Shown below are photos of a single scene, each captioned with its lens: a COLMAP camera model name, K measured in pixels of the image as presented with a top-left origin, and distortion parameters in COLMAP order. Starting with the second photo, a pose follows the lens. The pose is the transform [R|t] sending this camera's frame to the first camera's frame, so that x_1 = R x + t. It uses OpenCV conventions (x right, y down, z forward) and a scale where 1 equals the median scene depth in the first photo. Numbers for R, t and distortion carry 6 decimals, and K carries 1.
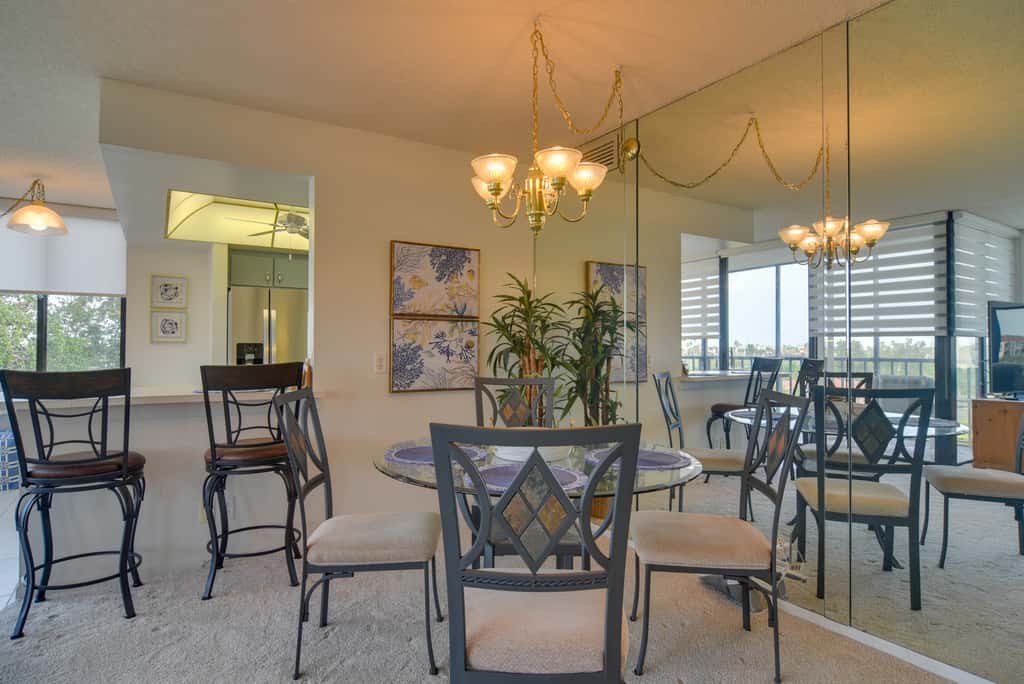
lens RADIAL K [[585.4, 0, 510.6], [0, 585.4, 341.0], [0, 0, 1]] dist [0.003740, -0.004988]
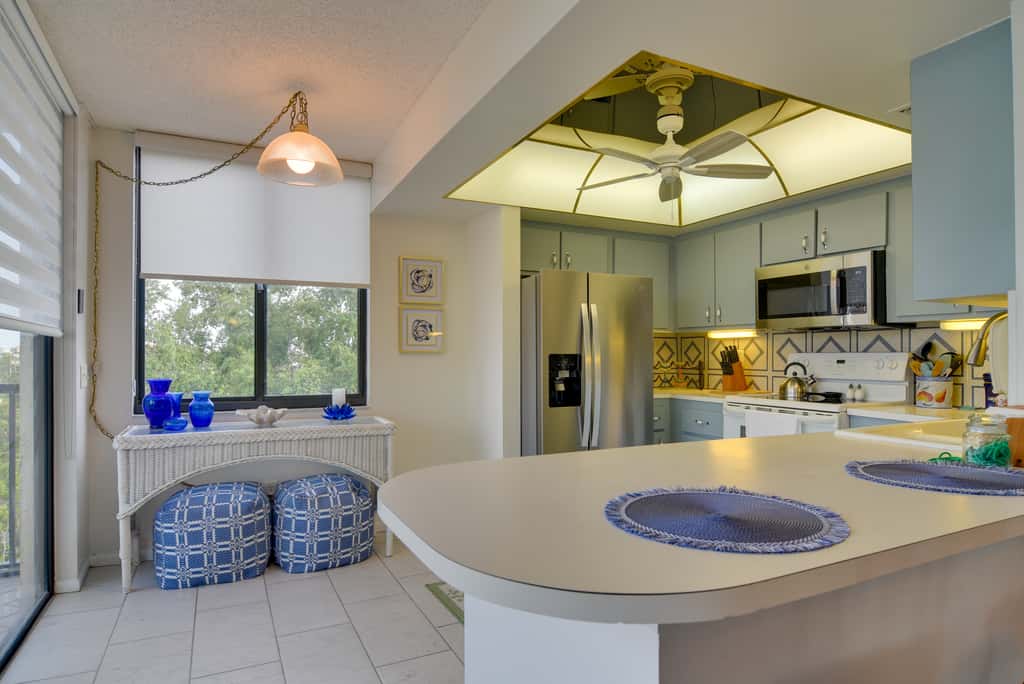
lens RADIAL K [[585.4, 0, 512.6], [0, 585.4, 347.5], [0, 0, 1]] dist [0.003740, -0.004988]
pose [[0.996017, -0.001197, -0.089157, -0.416542], [0.001121, 0.999999, -0.000897, -0.003050], [0.089158, 0.000793, 0.996017, 0.314692]]
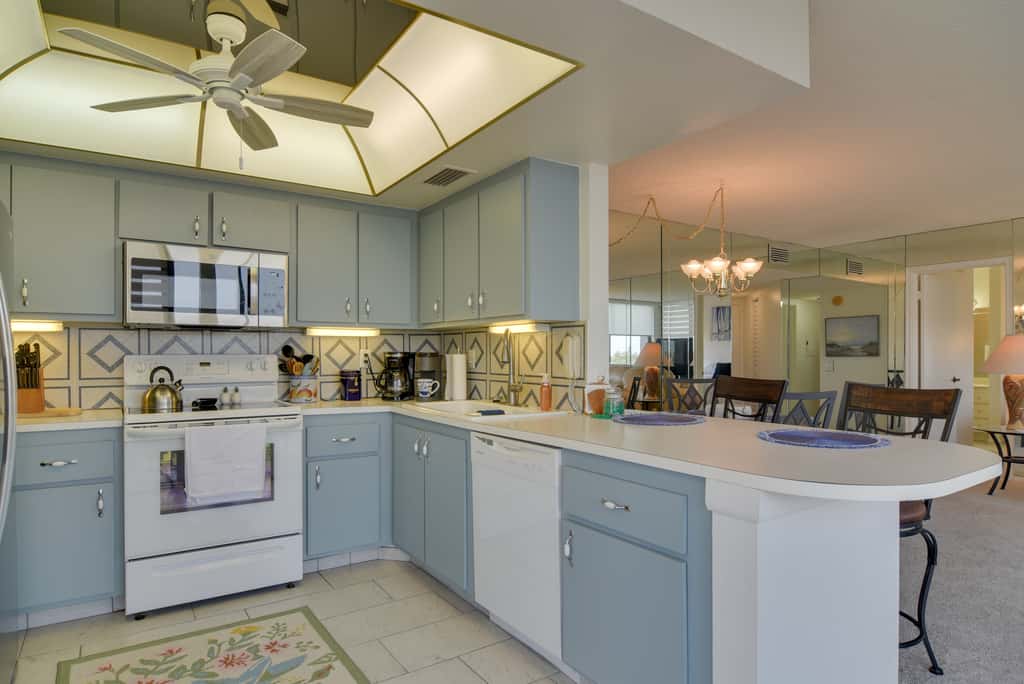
lens RADIAL K [[585.4, 0, 503.1], [0, 585.4, 349.0], [0, 0, 1]] dist [0.003740, -0.004988]
pose [[-0.031819, 0.011638, 0.999426, -0.698182], [-0.007799, 0.999899, -0.011891, 0.001619], [-0.999463, -0.008173, -0.031725, 0.693147]]
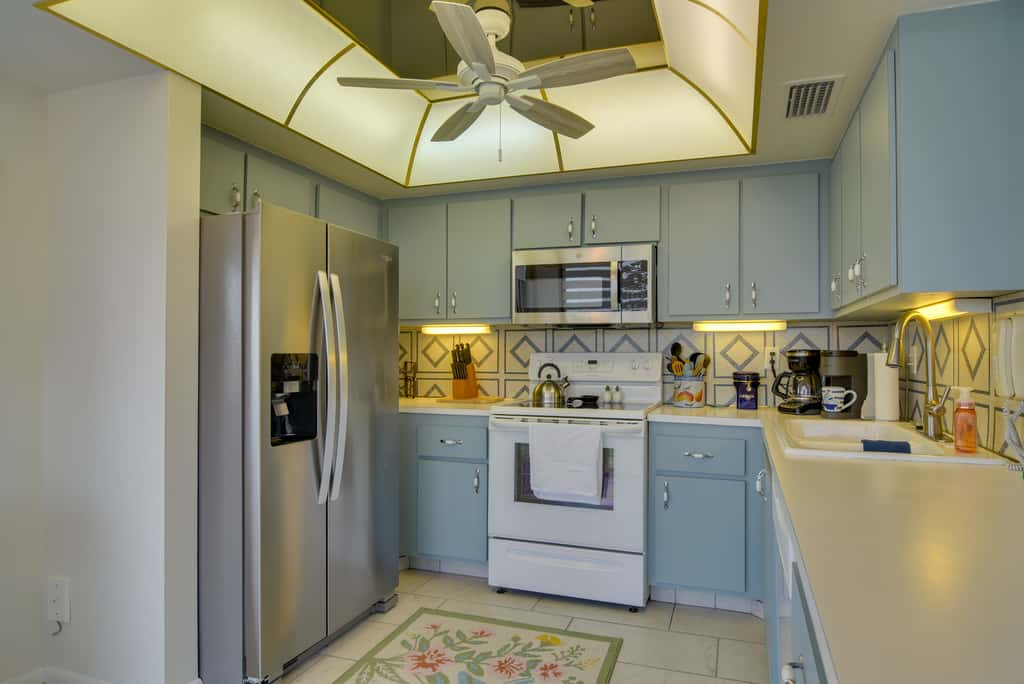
lens RADIAL K [[585.4, 0, 539.7], [0, 585.4, 343.2], [0, 0, 1]] dist [0.003740, -0.004988]
pose [[0.761742, 0.013766, 0.647735, -0.537450], [-0.008947, 0.999902, -0.010729, -0.000230], [-0.647819, 0.002377, 0.761791, 0.558146]]
